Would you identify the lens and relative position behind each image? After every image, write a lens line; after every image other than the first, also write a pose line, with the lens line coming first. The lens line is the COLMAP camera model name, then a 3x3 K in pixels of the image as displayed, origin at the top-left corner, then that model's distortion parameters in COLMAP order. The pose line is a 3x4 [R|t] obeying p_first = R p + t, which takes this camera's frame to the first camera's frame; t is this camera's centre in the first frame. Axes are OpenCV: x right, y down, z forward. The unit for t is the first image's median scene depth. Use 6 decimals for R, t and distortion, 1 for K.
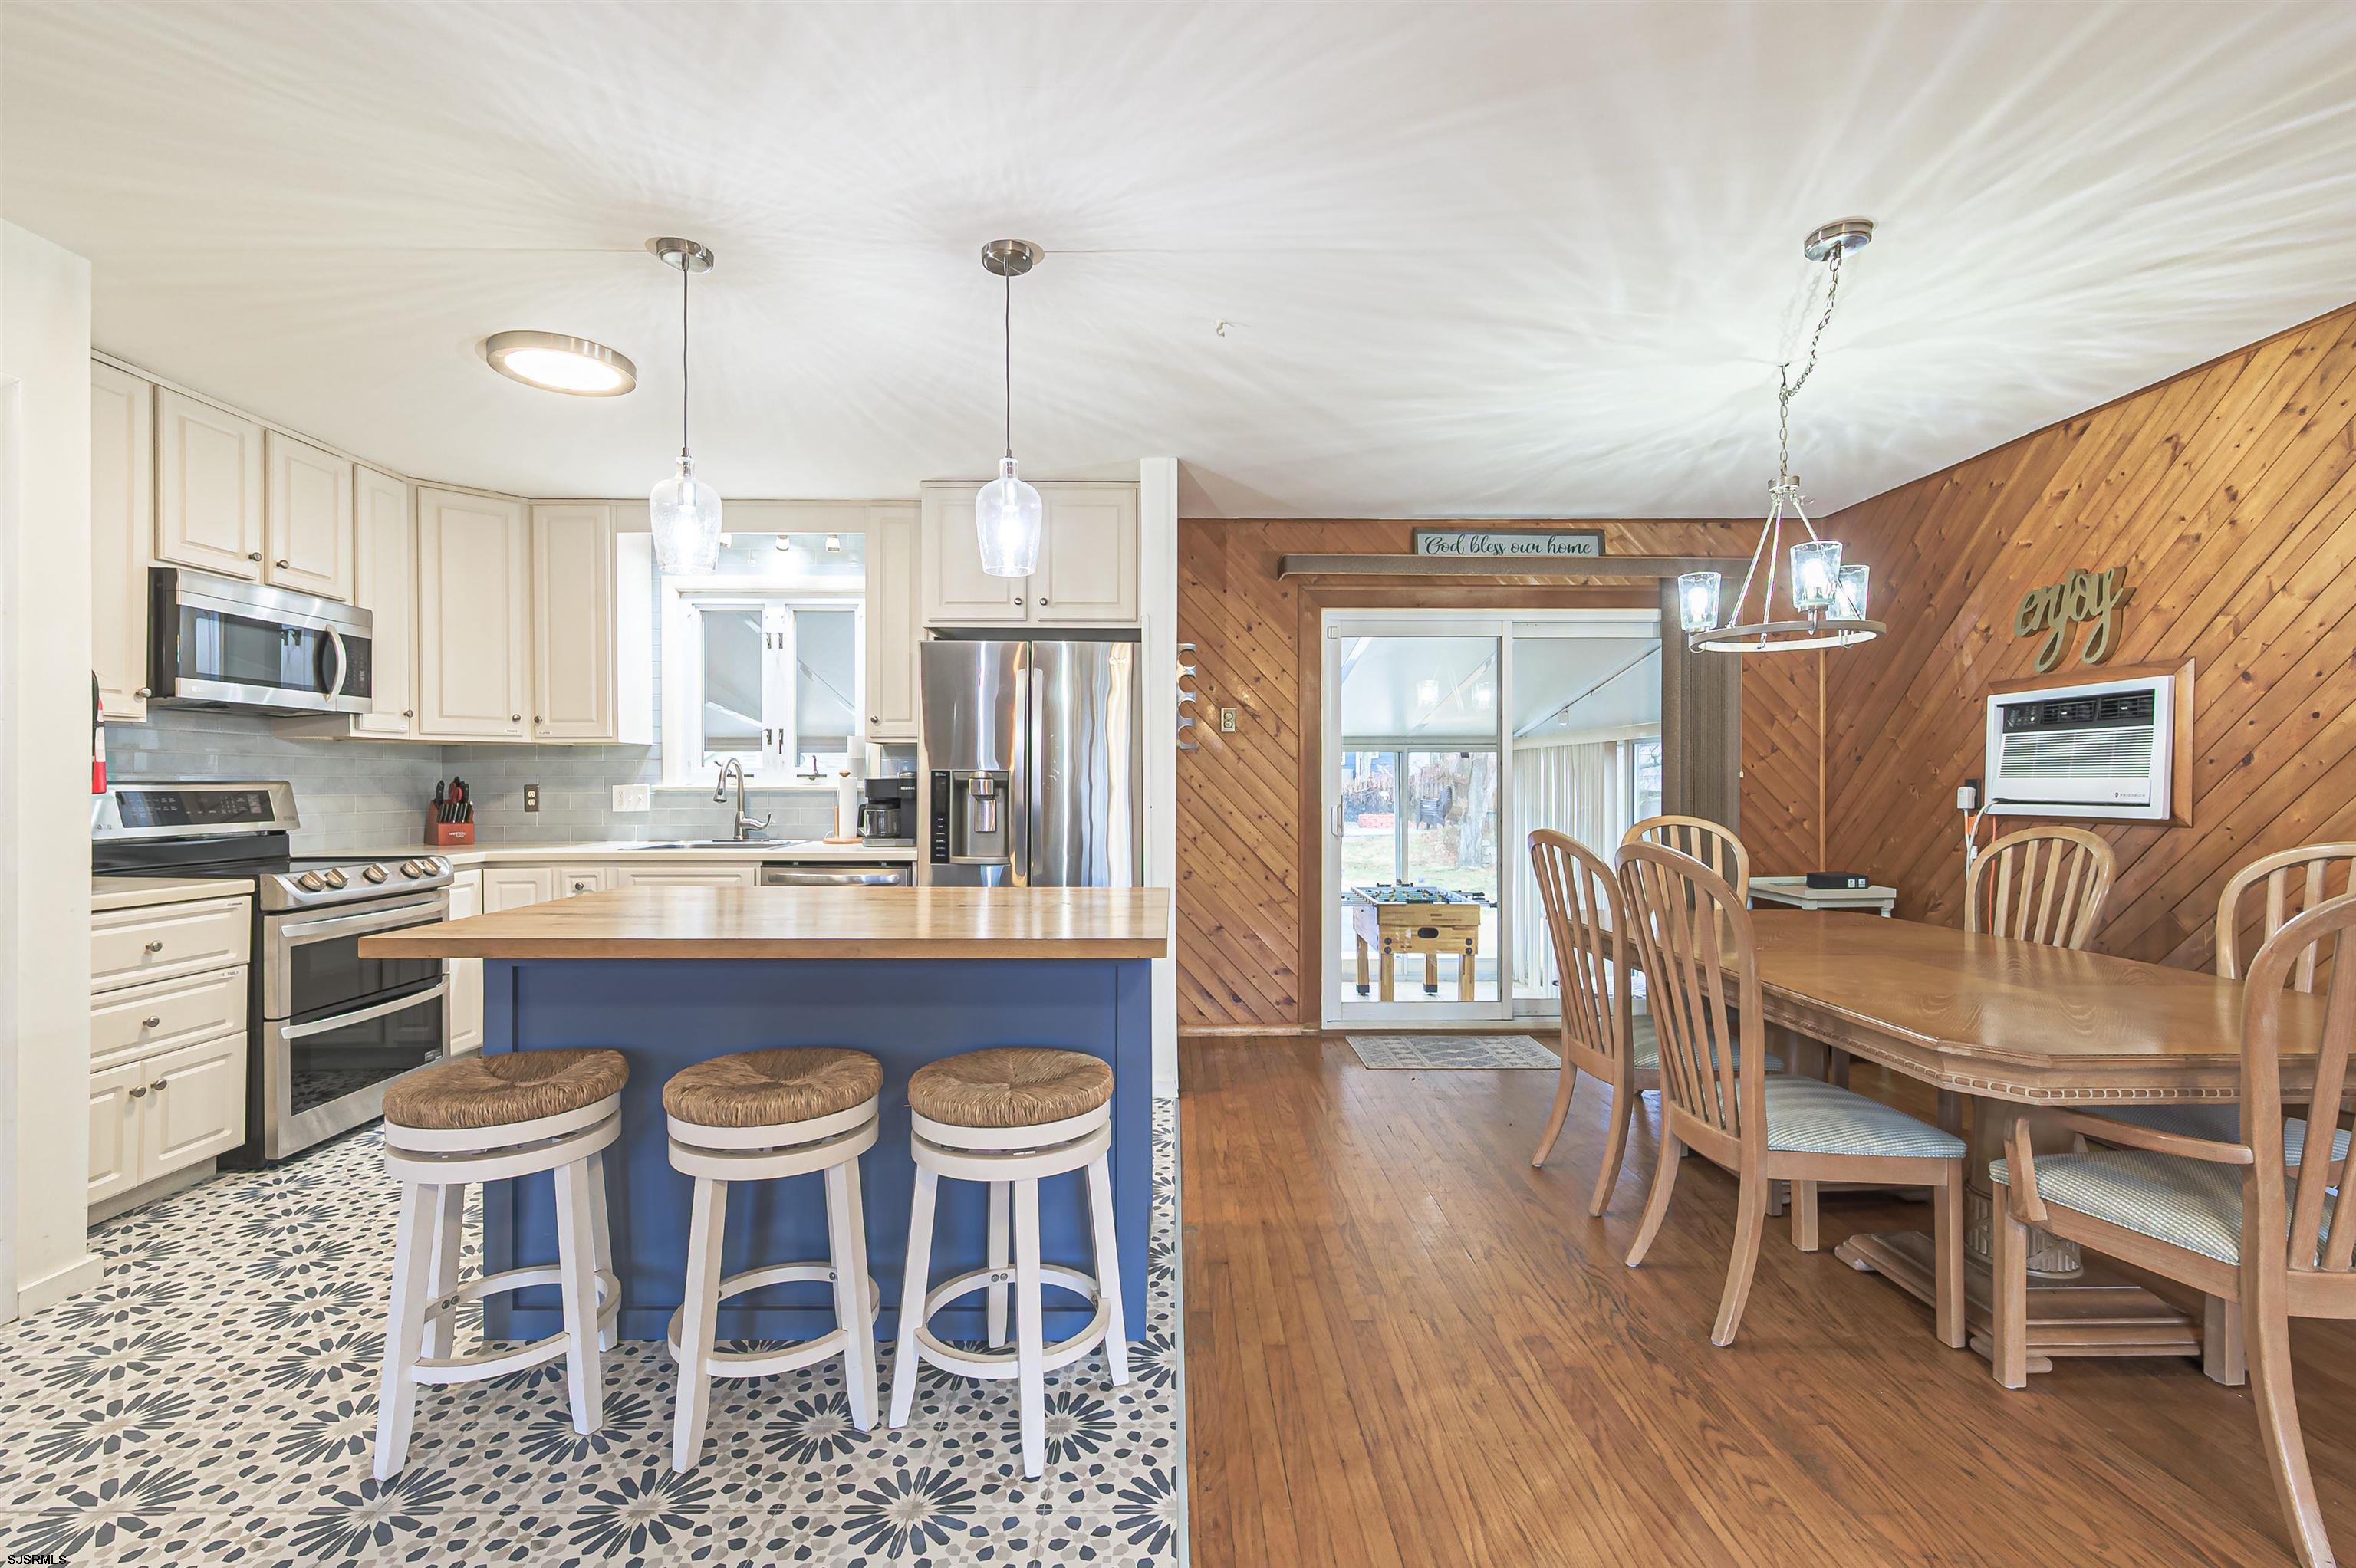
lens RADIAL K [[1013.3, 0, 1173.0], [0, 1013.3, 783.3], [0, 0, 1]] dist [0.001733, 0.000572]
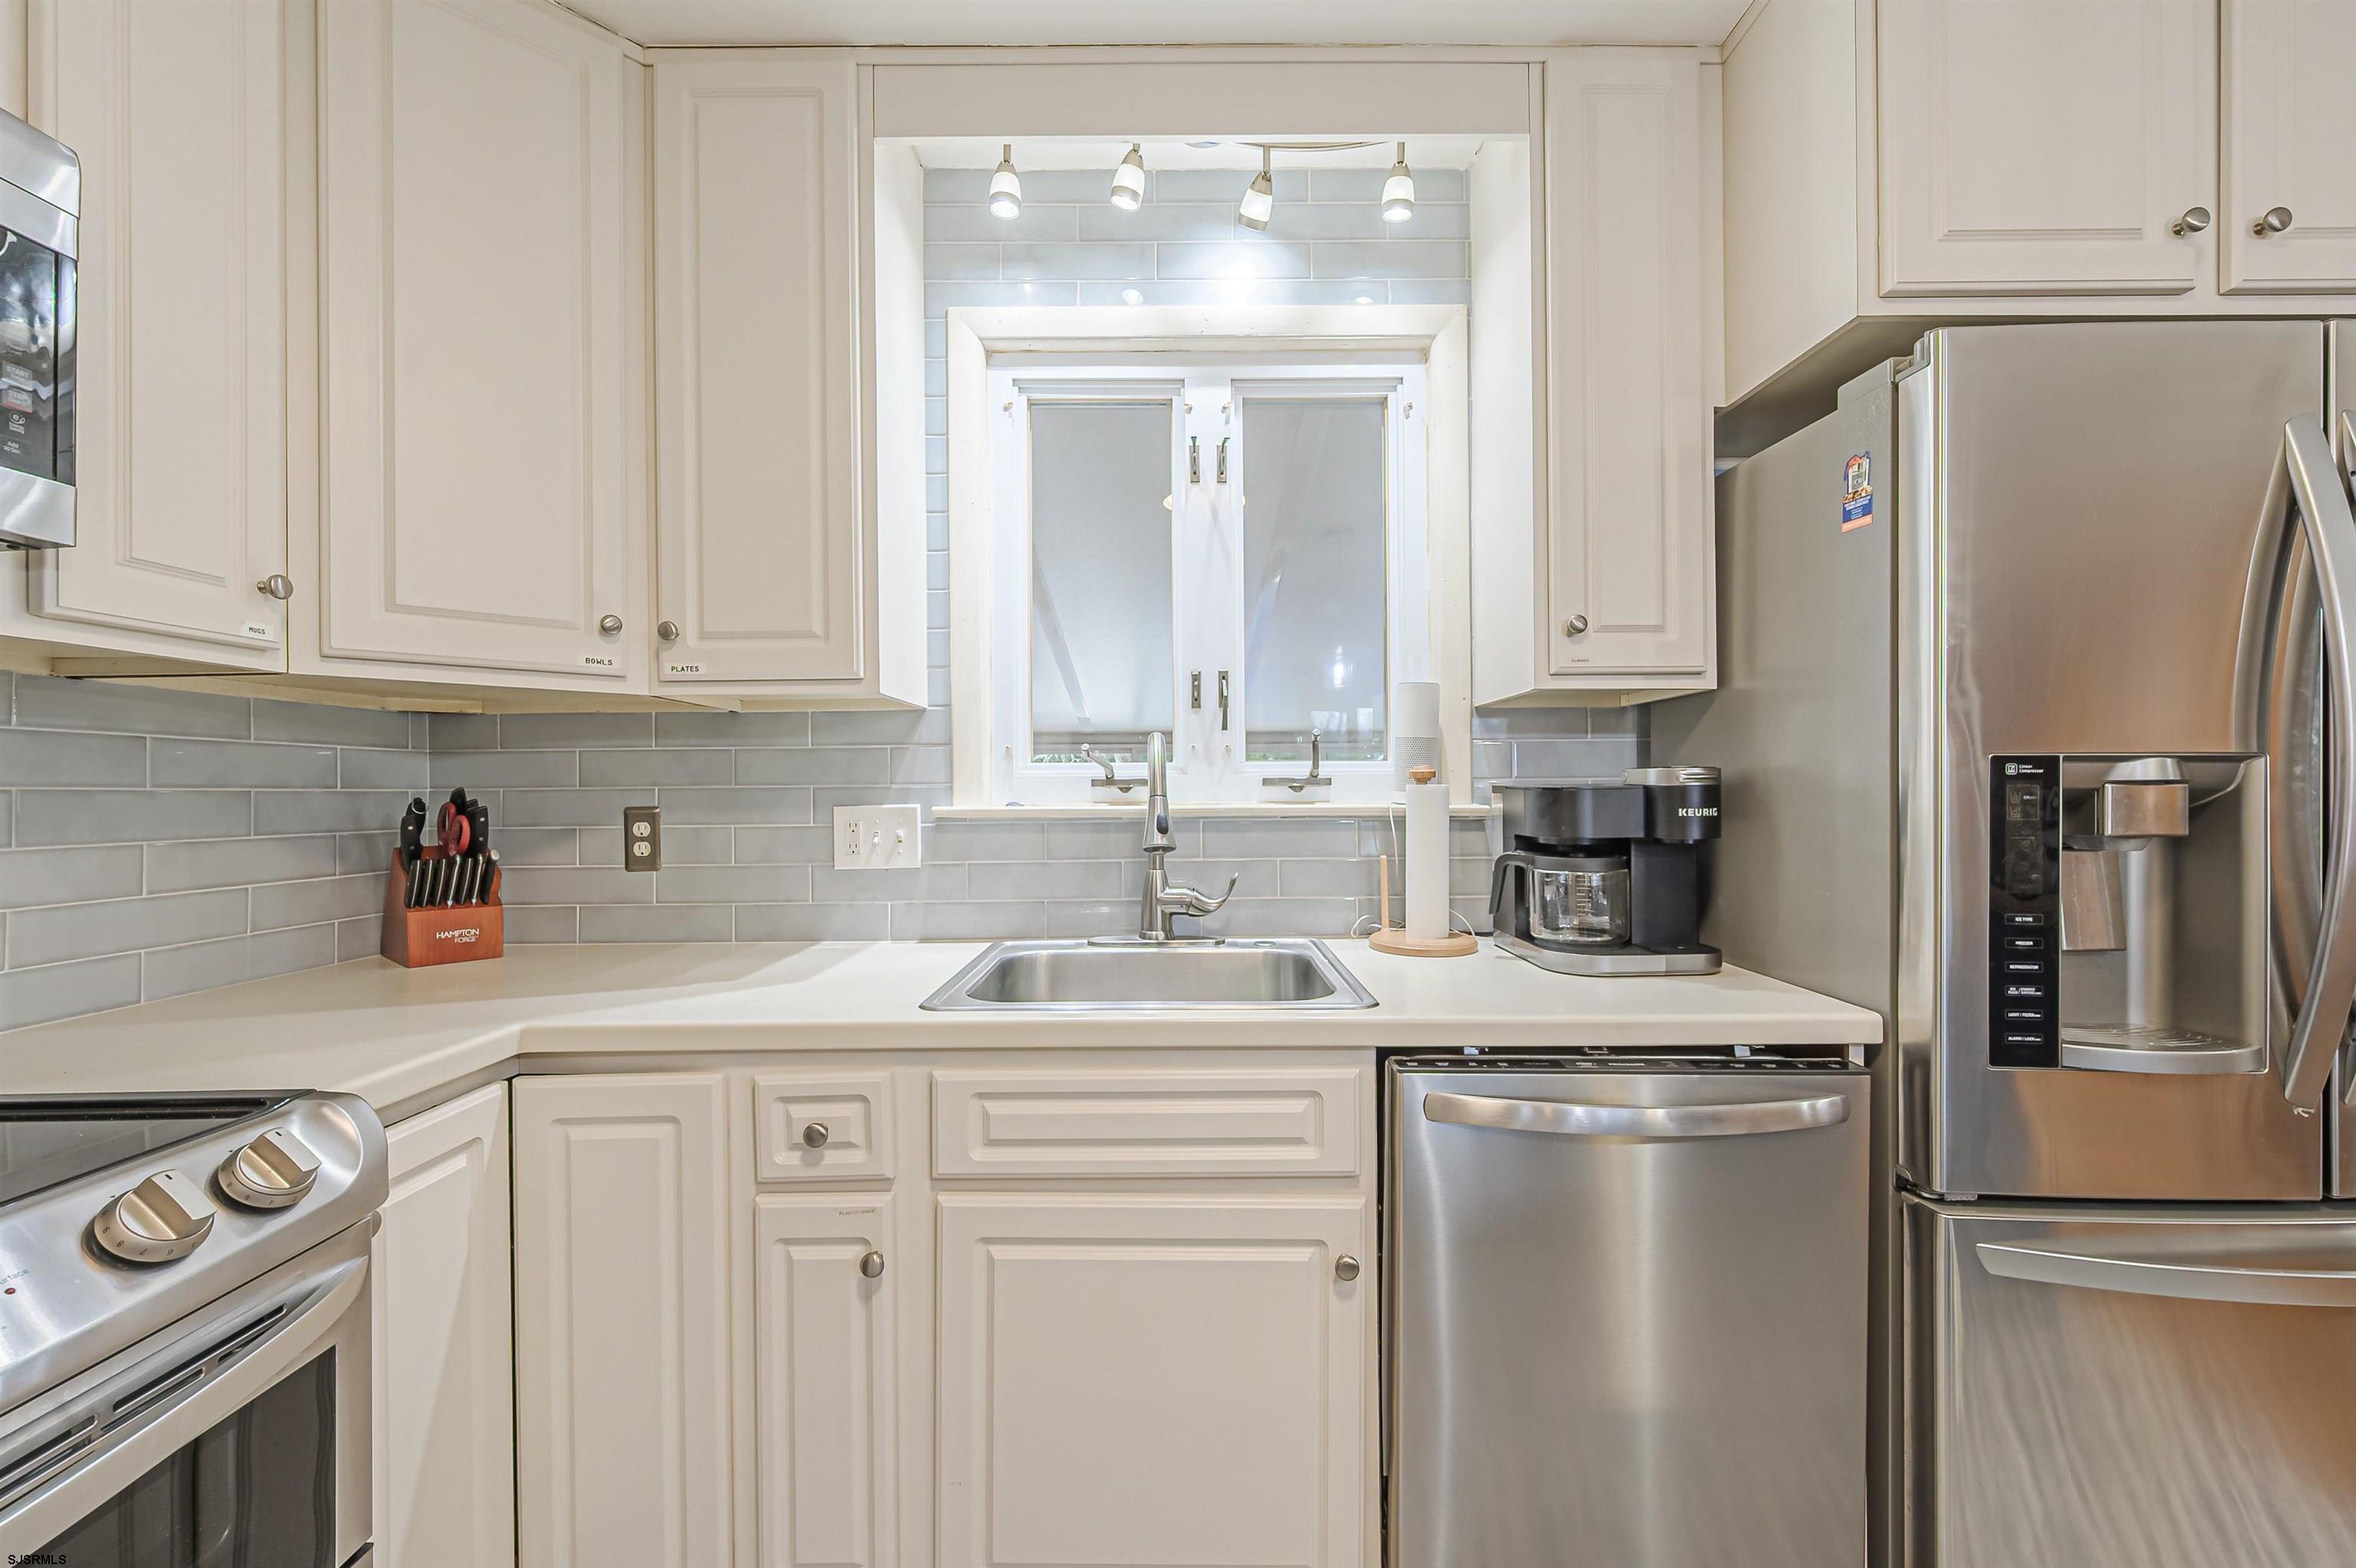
lens RADIAL K [[929.3, 0, 1175.1], [0, 929.3, 784.5], [0, 0, 1]] dist [0.000349, -0.000322]
pose [[0.999929, -0.006478, -0.009977, -0.470163], [0.006384, 0.999935, -0.009397, -0.003137], [0.010038, 0.009333, 0.999906, 0.711917]]
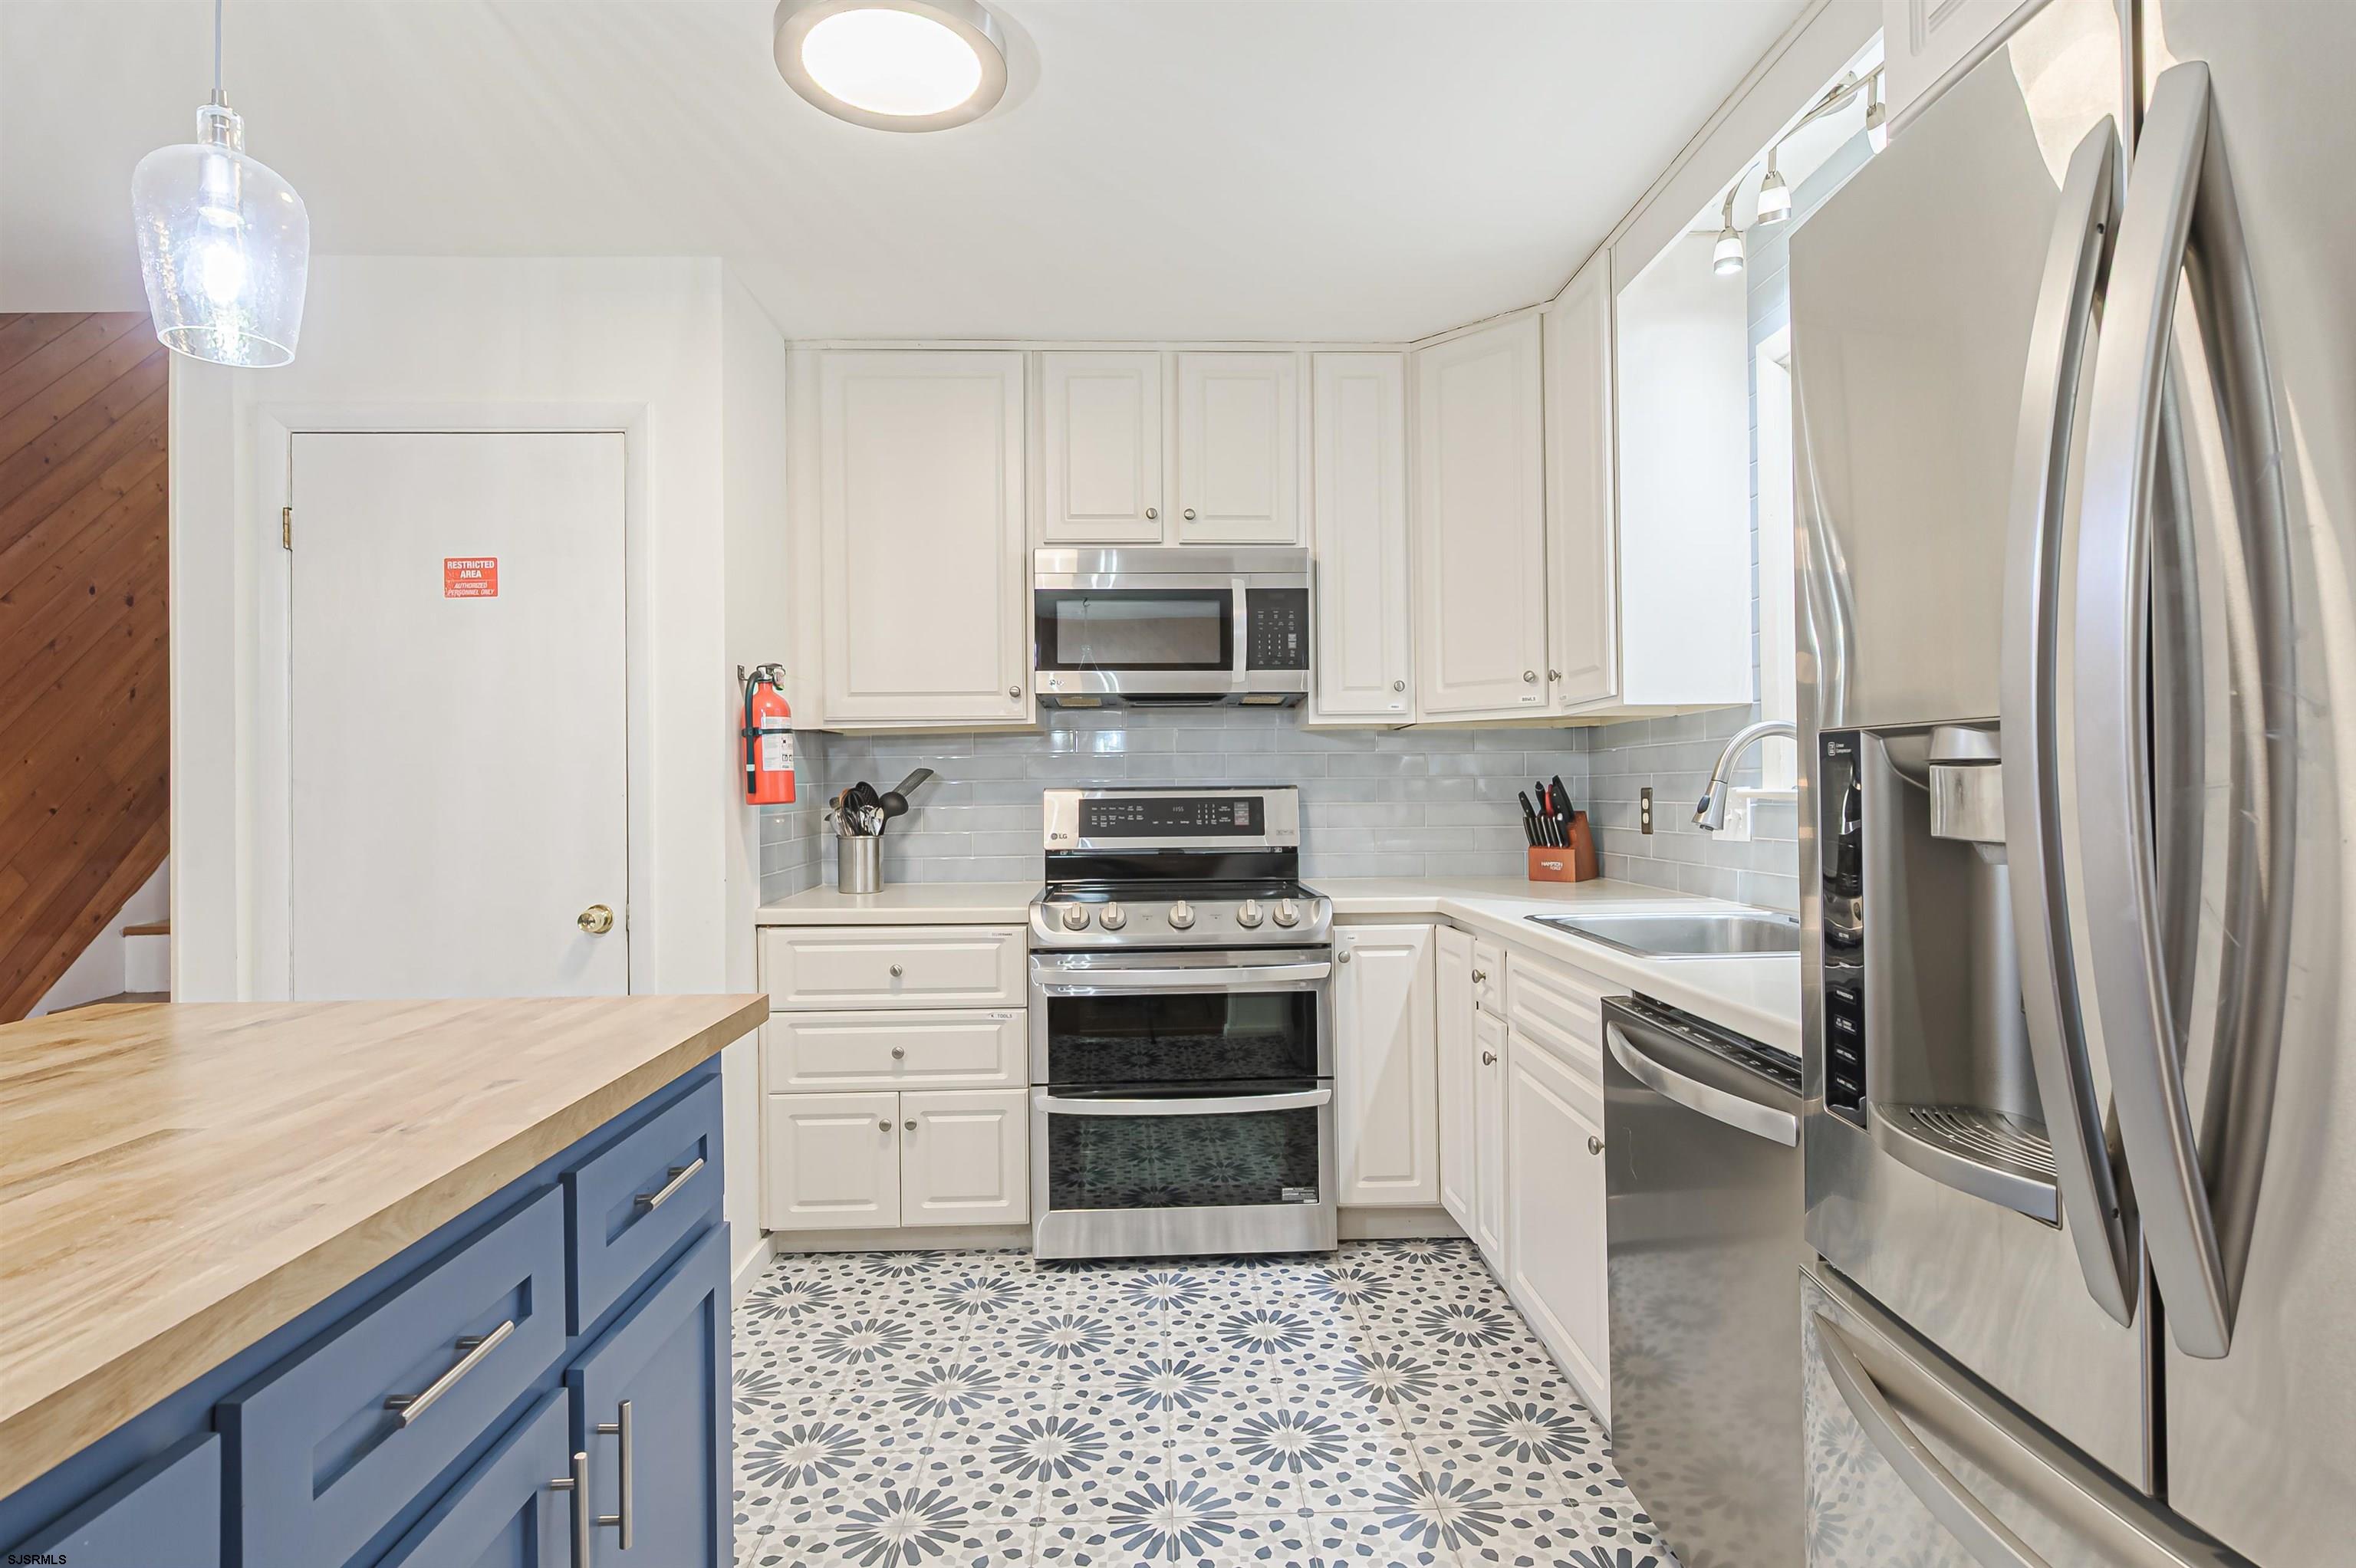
lens RADIAL K [[1192.1, 0, 1175.1], [0, 1192.1, 783.8], [0, 0, 1]] dist [0.000215, 0.000651]
pose [[0.024531, -0.003948, -0.999691, 0.049608], [0.008657, 0.999956, -0.003737, -0.000666], [0.999662, -0.008563, 0.024564, 0.822243]]
